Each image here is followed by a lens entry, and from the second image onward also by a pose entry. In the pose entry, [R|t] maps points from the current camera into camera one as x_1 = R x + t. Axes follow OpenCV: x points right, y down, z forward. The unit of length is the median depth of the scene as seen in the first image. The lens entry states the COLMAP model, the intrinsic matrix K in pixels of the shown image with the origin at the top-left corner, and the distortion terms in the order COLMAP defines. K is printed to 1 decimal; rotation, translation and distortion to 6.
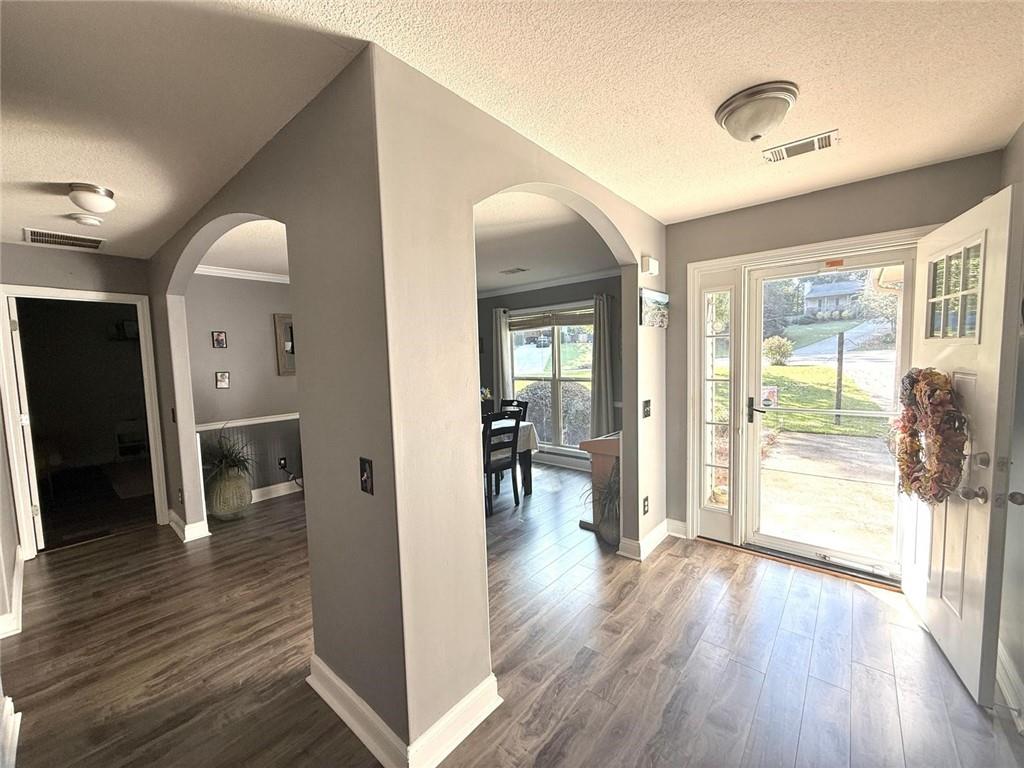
lens RADIAL K [[404.0, 0, 508.9], [0, 404.0, 386.7], [0, 0, 1]] dist [-0.003767, 0.000862]
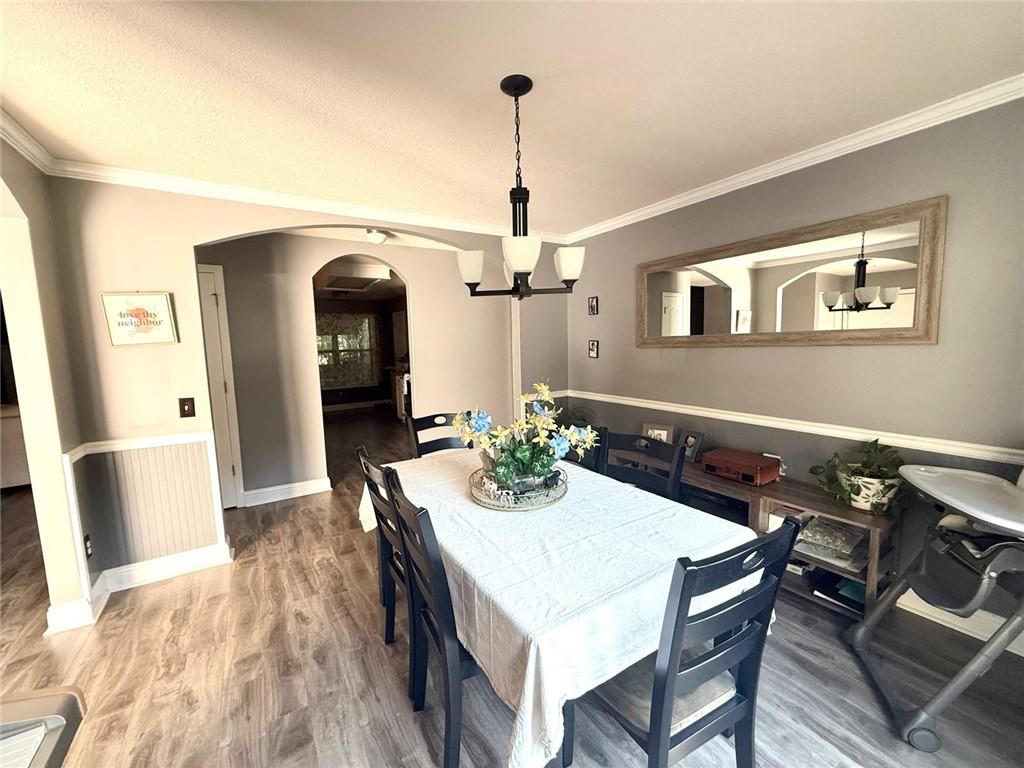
lens RADIAL K [[404.0, 0, 509.1], [0, 404.0, 382.2], [0, 0, 1]] dist [-0.003767, 0.000862]
pose [[-0.294120, 0.138232, -0.945719, 0.333121], [-0.030063, 0.987658, 0.153712, -0.103044], [0.955296, 0.073641, -0.286334, 1.423731]]
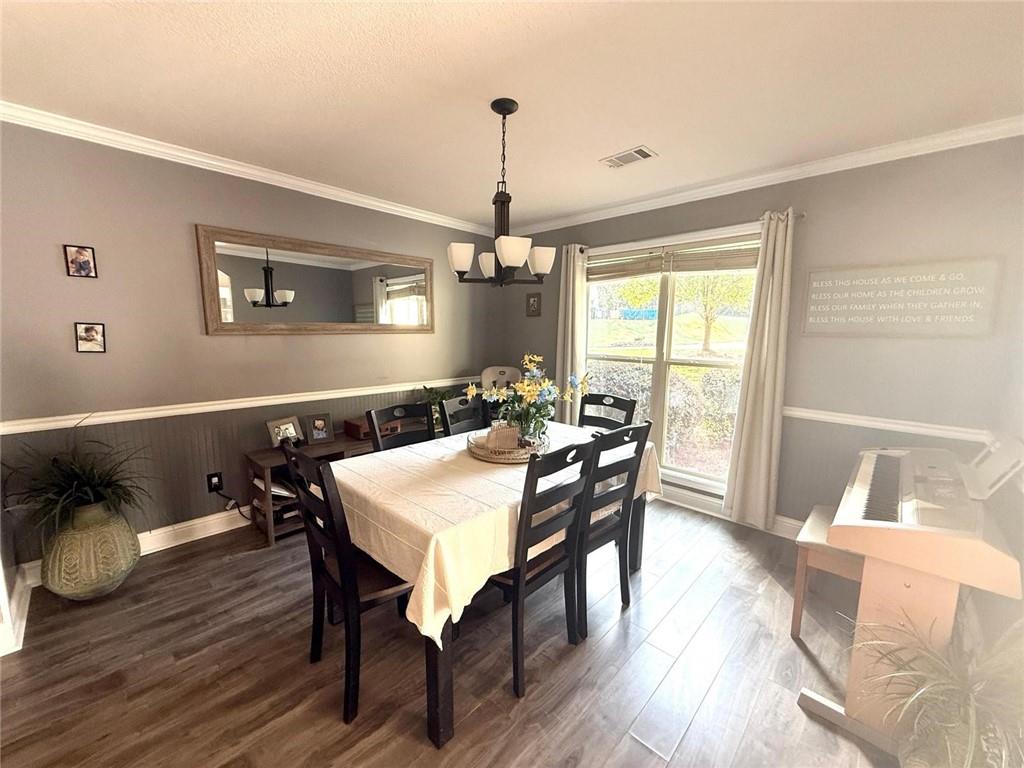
lens RADIAL K [[404.0, 0, 509.4], [0, 404.0, 385.6], [0, 0, 1]] dist [-0.003767, 0.000862]
pose [[0.997597, 0.049203, -0.048784, -0.149381], [-0.046038, 0.996888, 0.063996, -0.016259], [0.051781, -0.061596, 0.996757, 0.630745]]
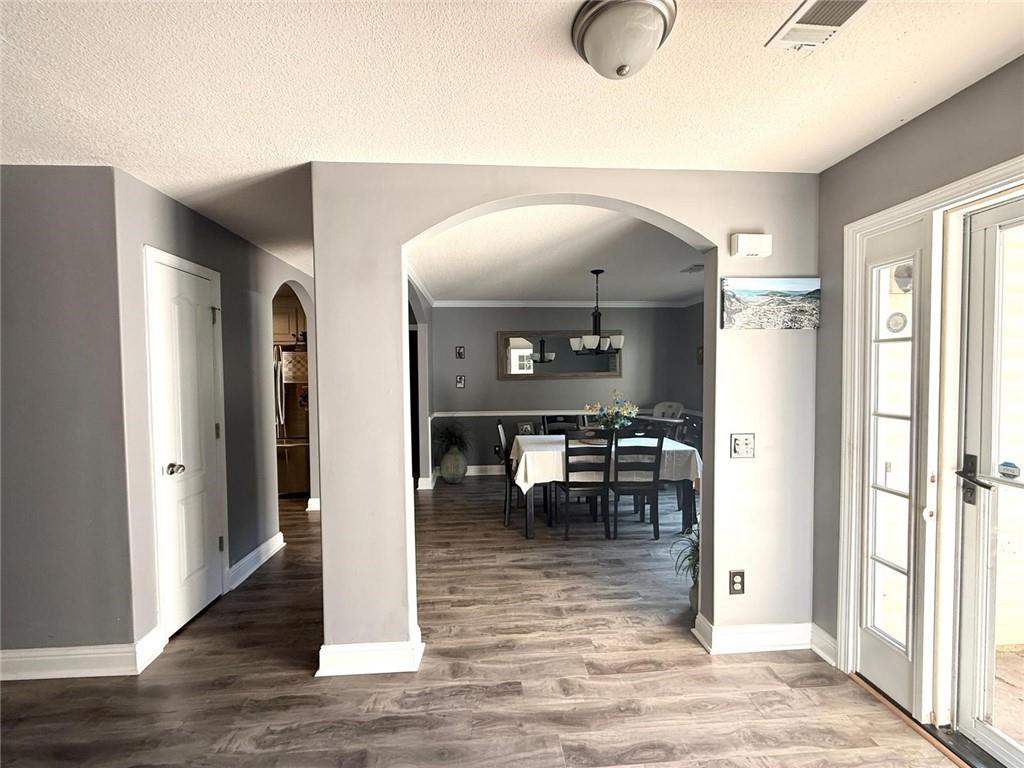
lens RADIAL K [[404.0, 0, 509.2], [0, 404.0, 386.4], [0, 0, 1]] dist [-0.003767, 0.000862]
pose [[0.699962, 0.049188, -0.712484, 0.514814], [-0.064501, 0.997902, 0.005526, -0.024752], [0.711262, 0.042088, 0.701666, 0.193498]]
